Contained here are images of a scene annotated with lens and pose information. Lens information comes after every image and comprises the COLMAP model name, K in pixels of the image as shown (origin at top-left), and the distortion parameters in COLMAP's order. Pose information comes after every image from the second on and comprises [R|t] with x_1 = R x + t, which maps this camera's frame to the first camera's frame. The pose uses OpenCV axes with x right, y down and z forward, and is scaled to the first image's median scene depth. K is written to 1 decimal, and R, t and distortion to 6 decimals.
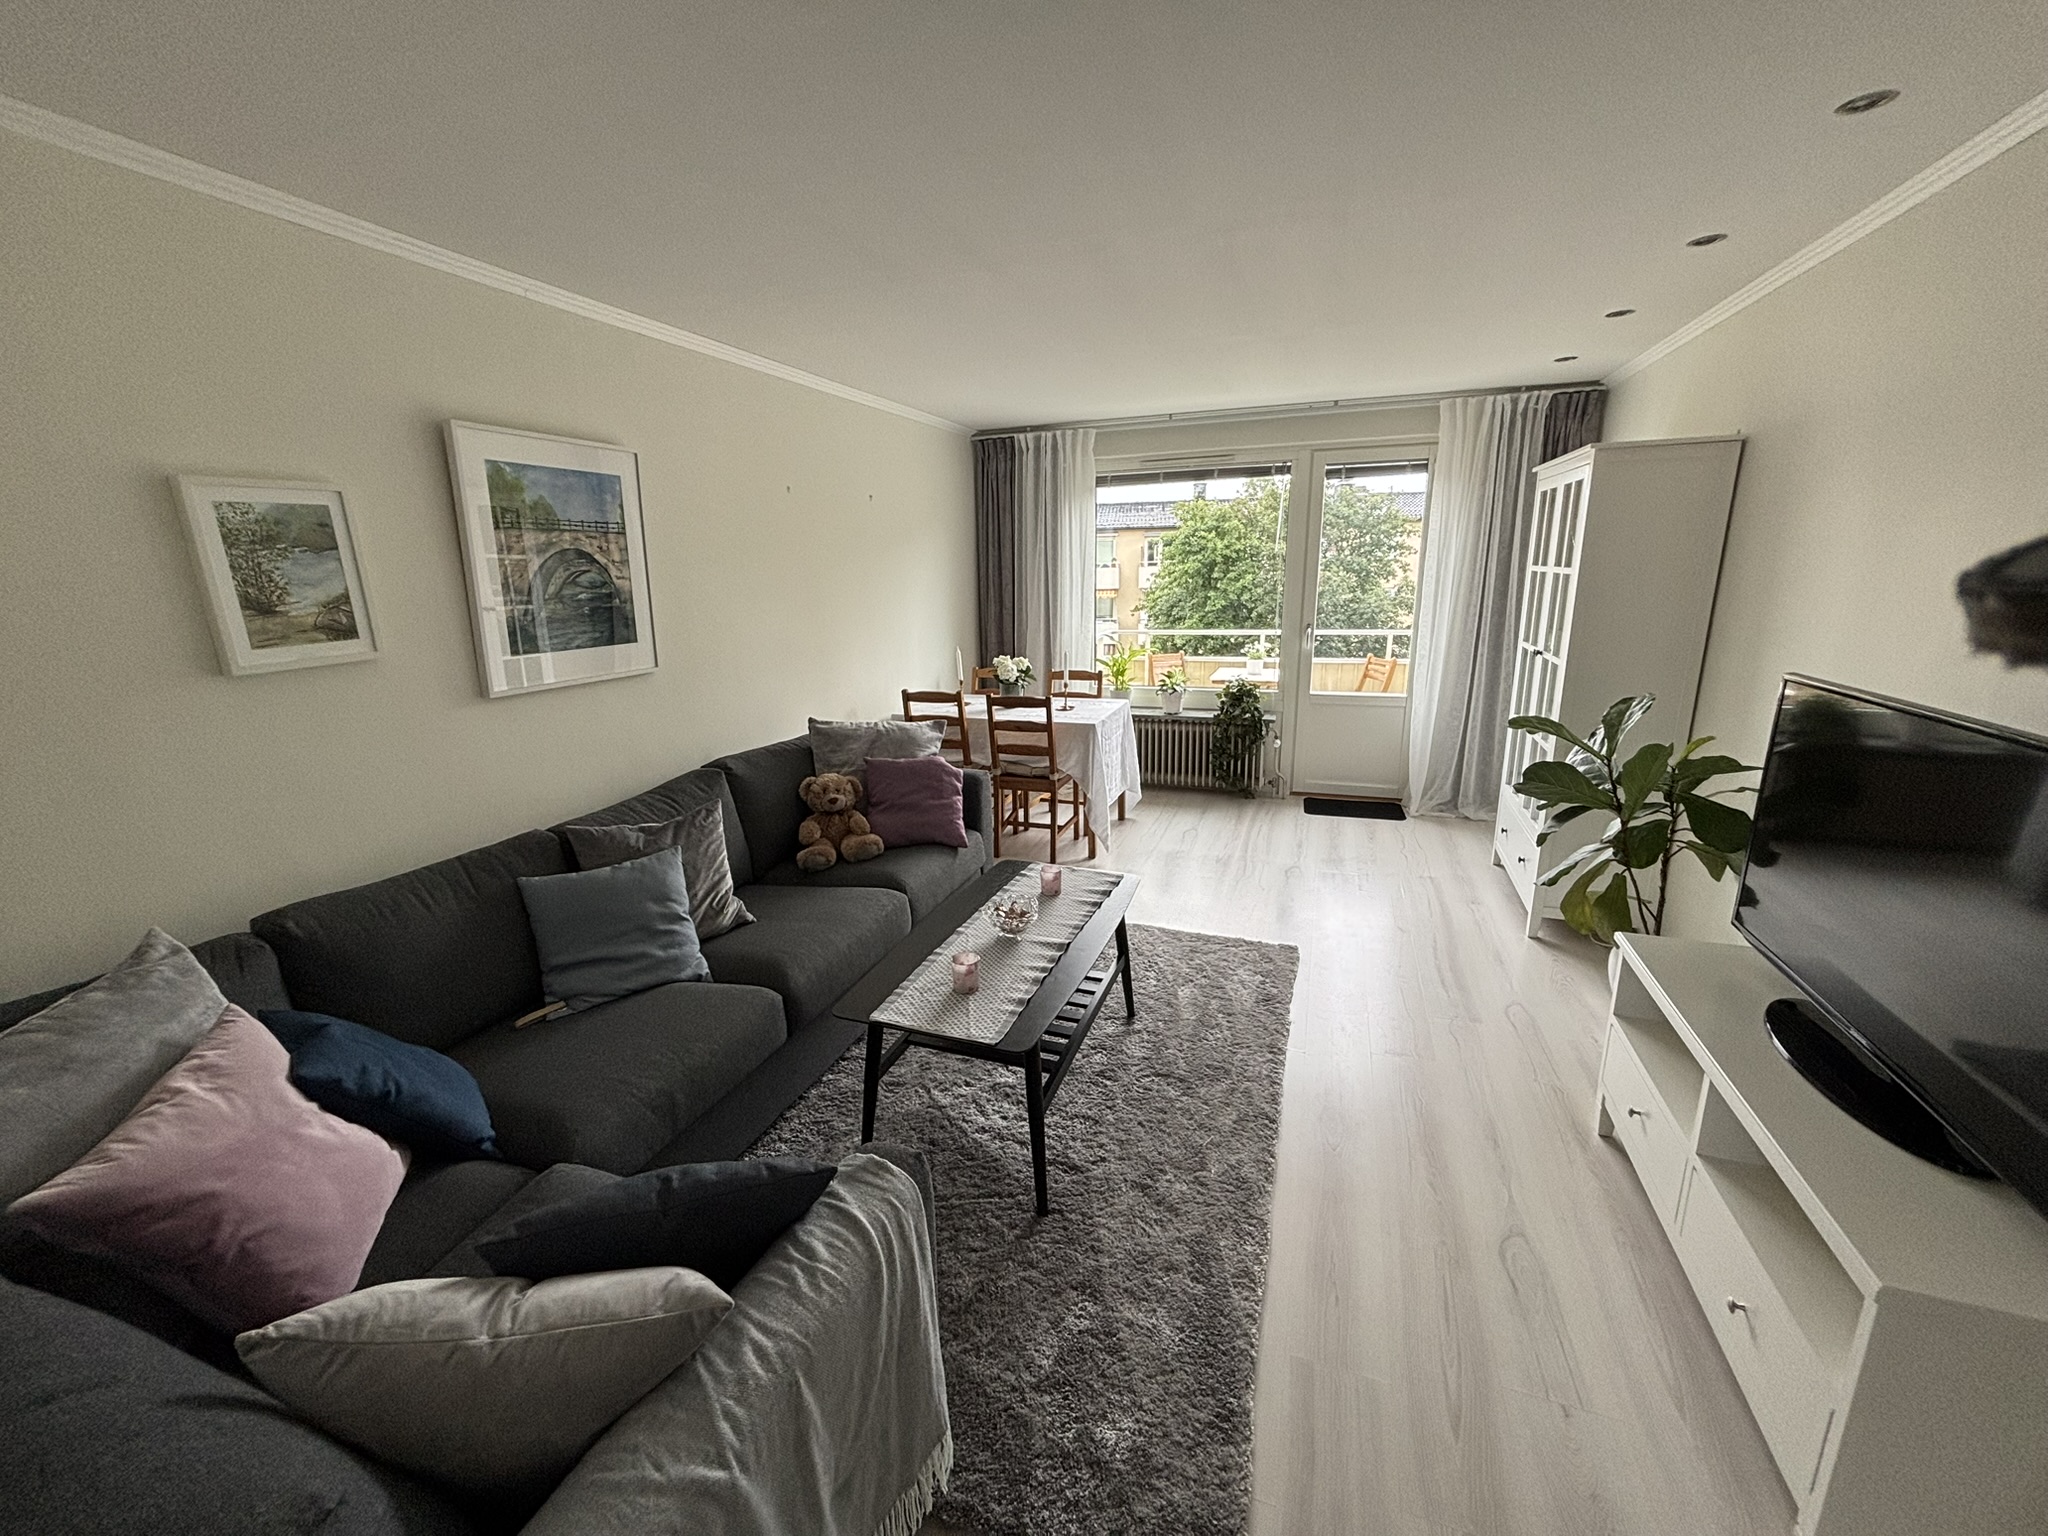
lens RADIAL K [[822.4, 0, 1020.6], [0, 822.4, 760.7], [0, 0, 1]] dist [-0.002143, -0.000046]
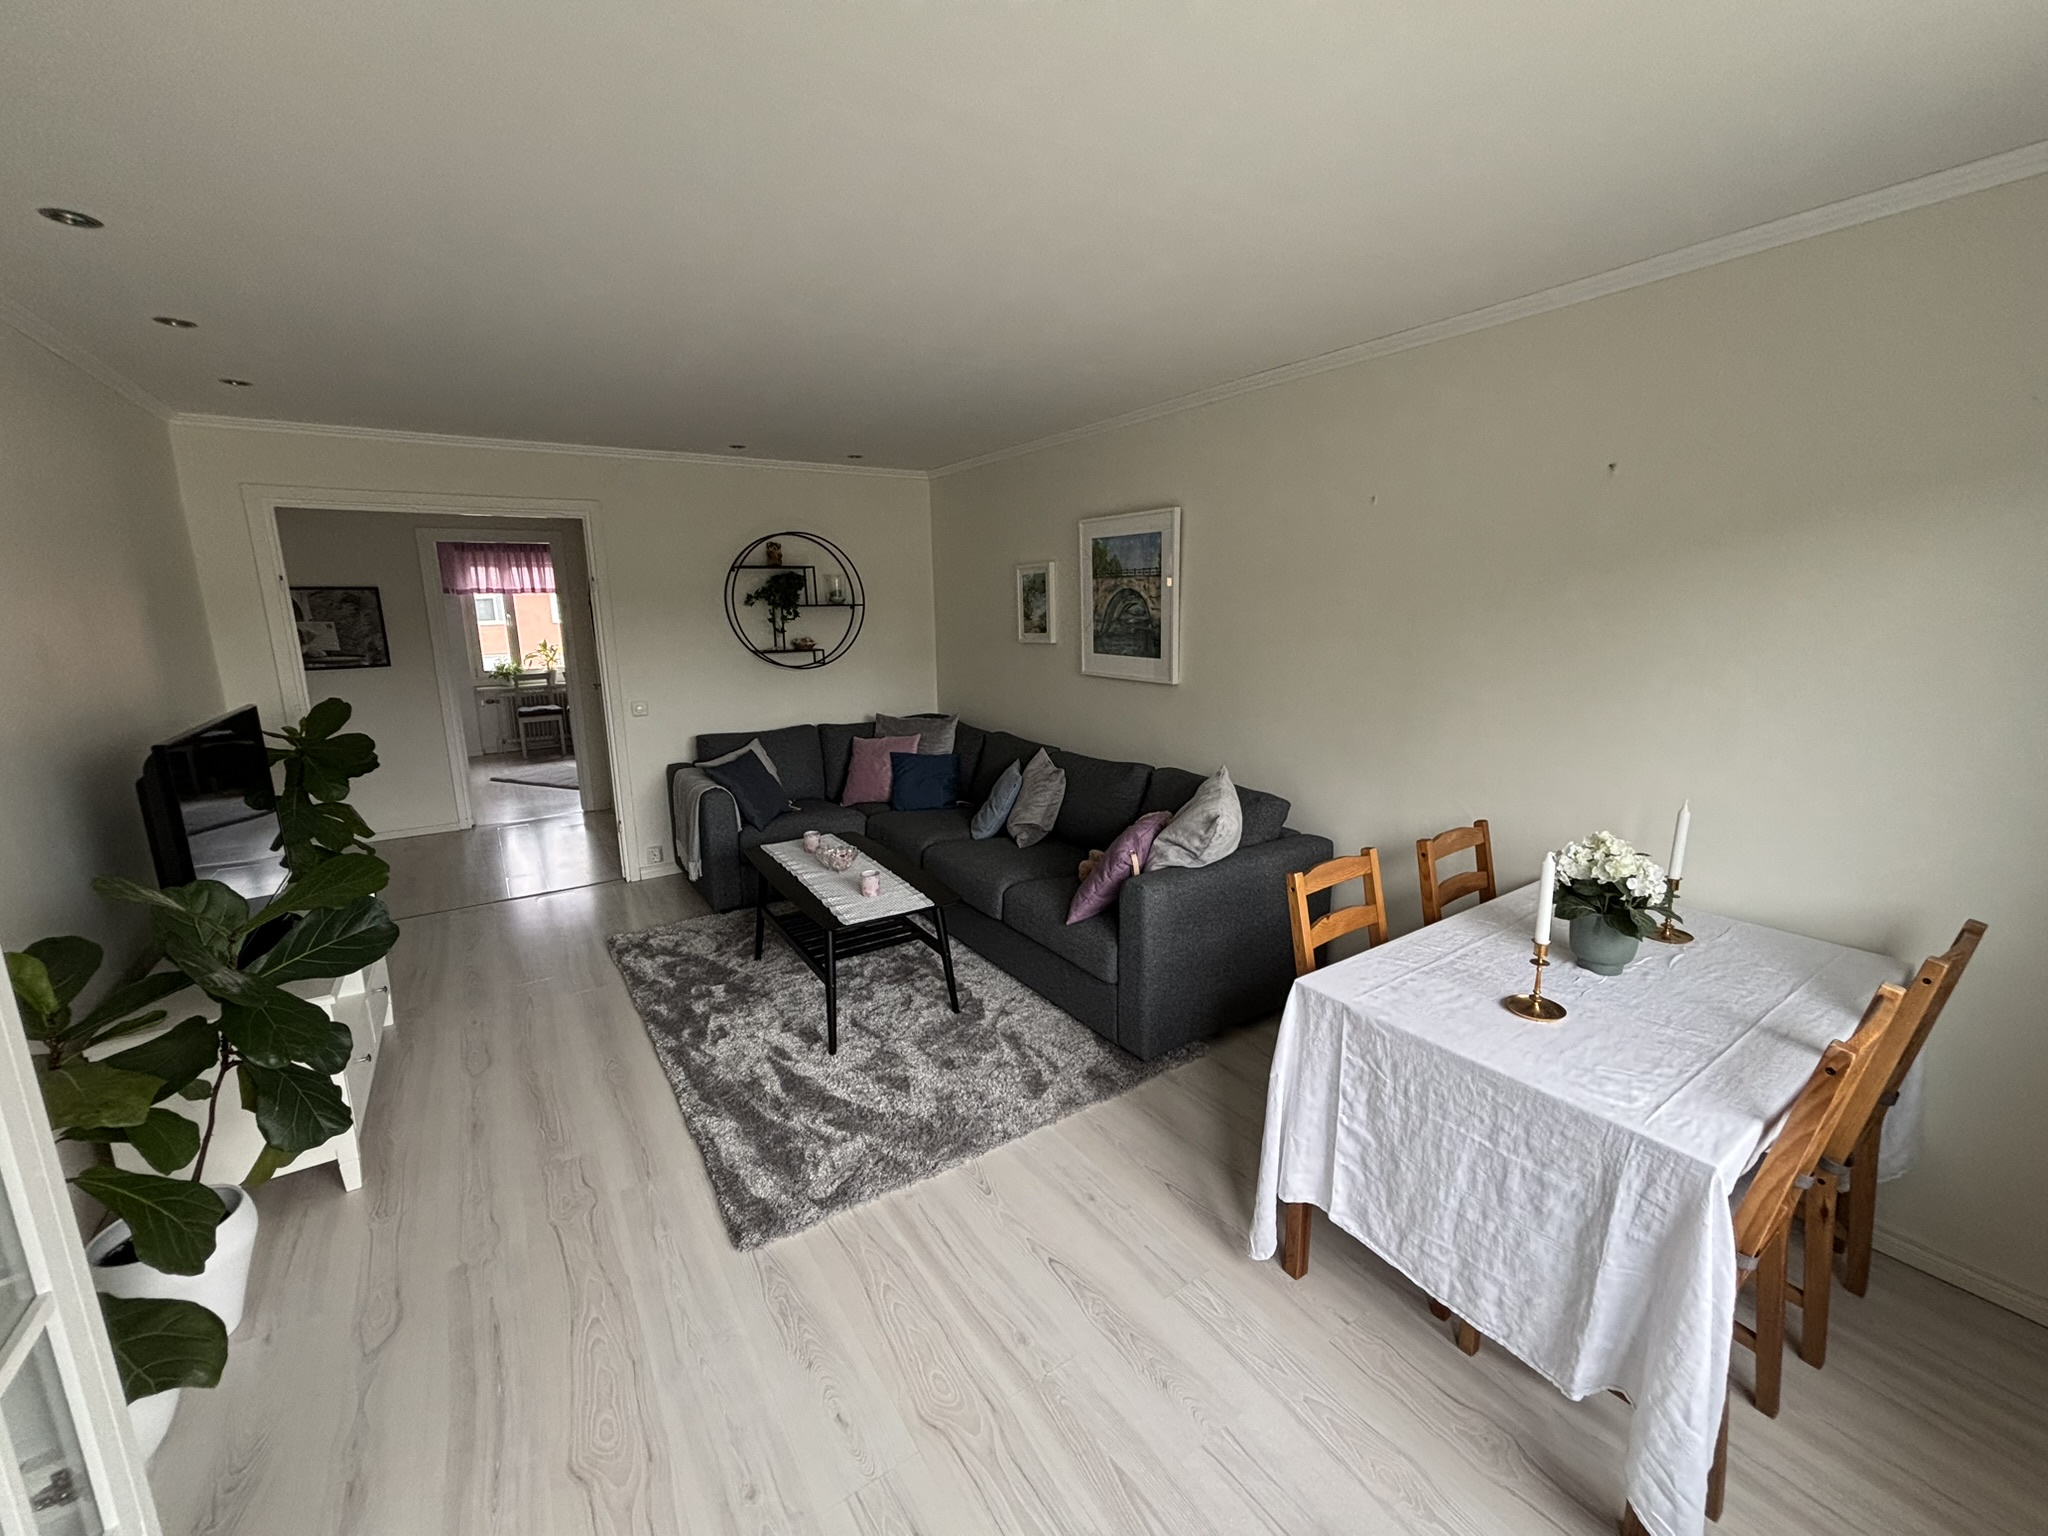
lens RADIAL K [[822.4, 0, 1018.7], [0, 822.4, 770.0], [0, 0, 1]] dist [-0.002143, -0.000046]
pose [[-0.596036, 0.190427, -0.780050, 0.798533], [-0.160441, 0.923637, 0.348072, -0.447267], [0.786765, 0.332615, -0.519969, 1.752944]]
